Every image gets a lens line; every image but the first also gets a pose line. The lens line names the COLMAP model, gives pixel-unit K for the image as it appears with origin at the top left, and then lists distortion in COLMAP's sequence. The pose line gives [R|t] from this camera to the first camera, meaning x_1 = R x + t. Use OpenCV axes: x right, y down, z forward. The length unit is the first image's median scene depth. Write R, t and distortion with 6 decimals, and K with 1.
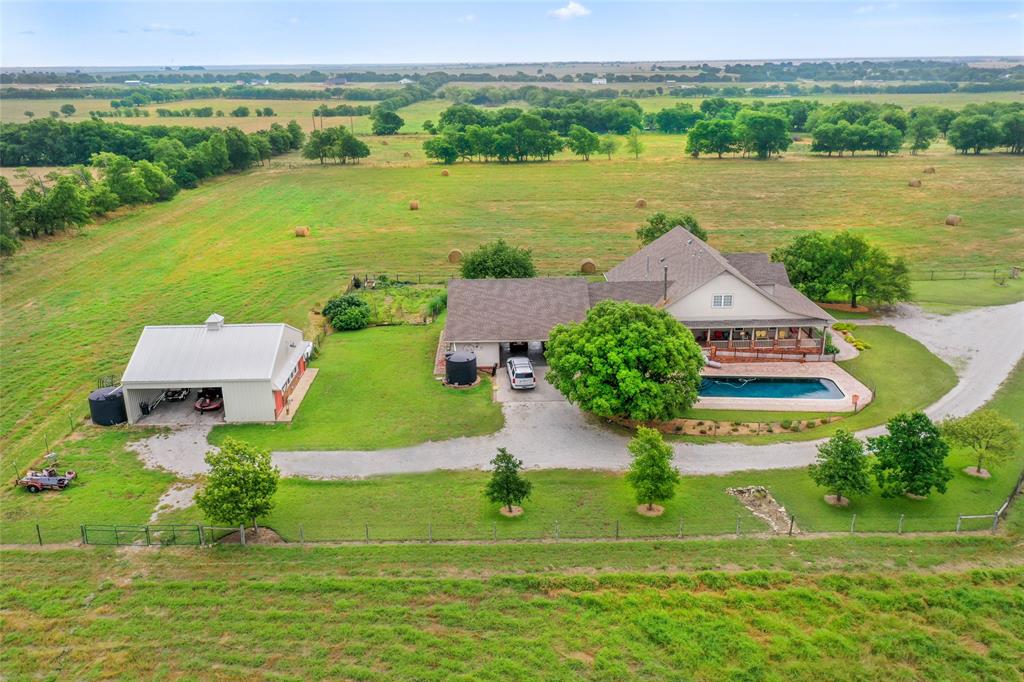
lens RADIAL K [[799.0, 0, 512.0], [0, 799.0, 341.0], [0, 0, 1]] dist [0.004195, 0.006226]
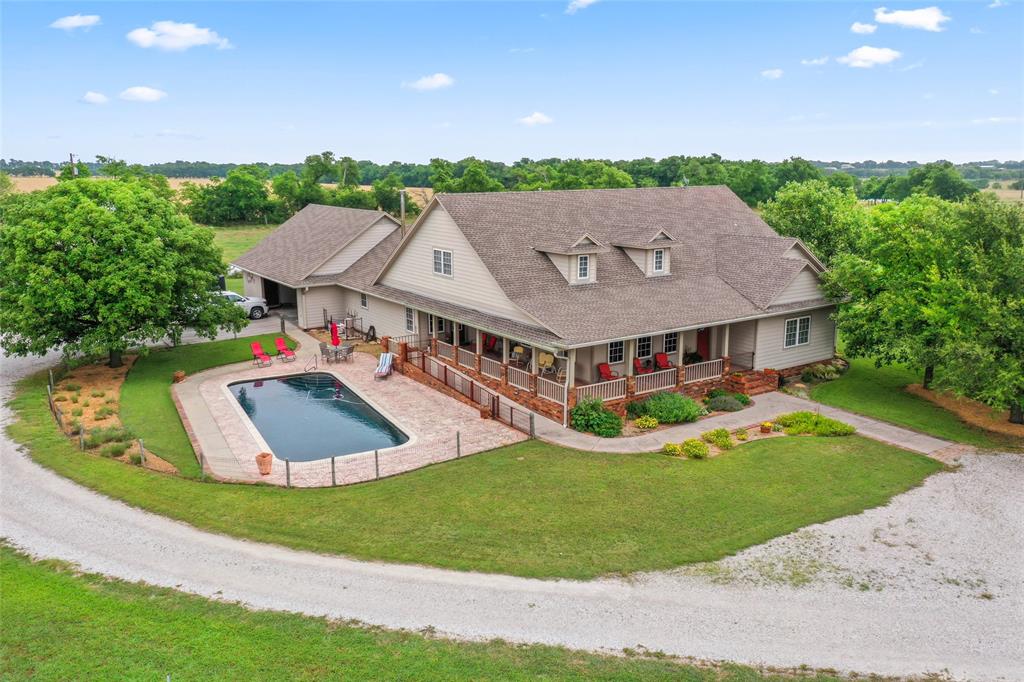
lens RADIAL K [[799.0, 0, 512.0], [0, 799.0, 341.0], [0, 0, 1]] dist [0.004195, 0.006226]
pose [[0.525350, 0.184569, -0.830627, 0.245898], [-0.279942, 0.959337, 0.036113, -0.011103], [0.803517, 0.213556, 0.555656, 0.257449]]
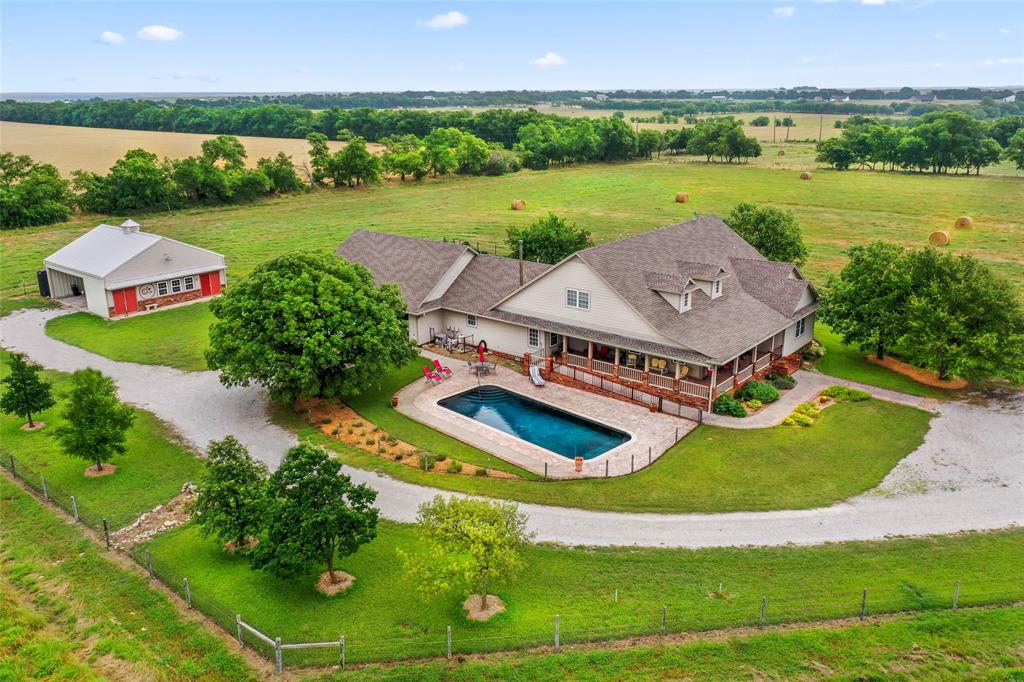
lens RADIAL K [[799.0, 0, 512.0], [0, 799.0, 341.0], [0, 0, 1]] dist [0.004195, 0.006226]
pose [[0.751763, 0.199174, -0.628636, 0.229042], [-0.215246, 0.975197, 0.051572, -0.012894], [0.623316, 0.096541, 0.775988, 0.139817]]
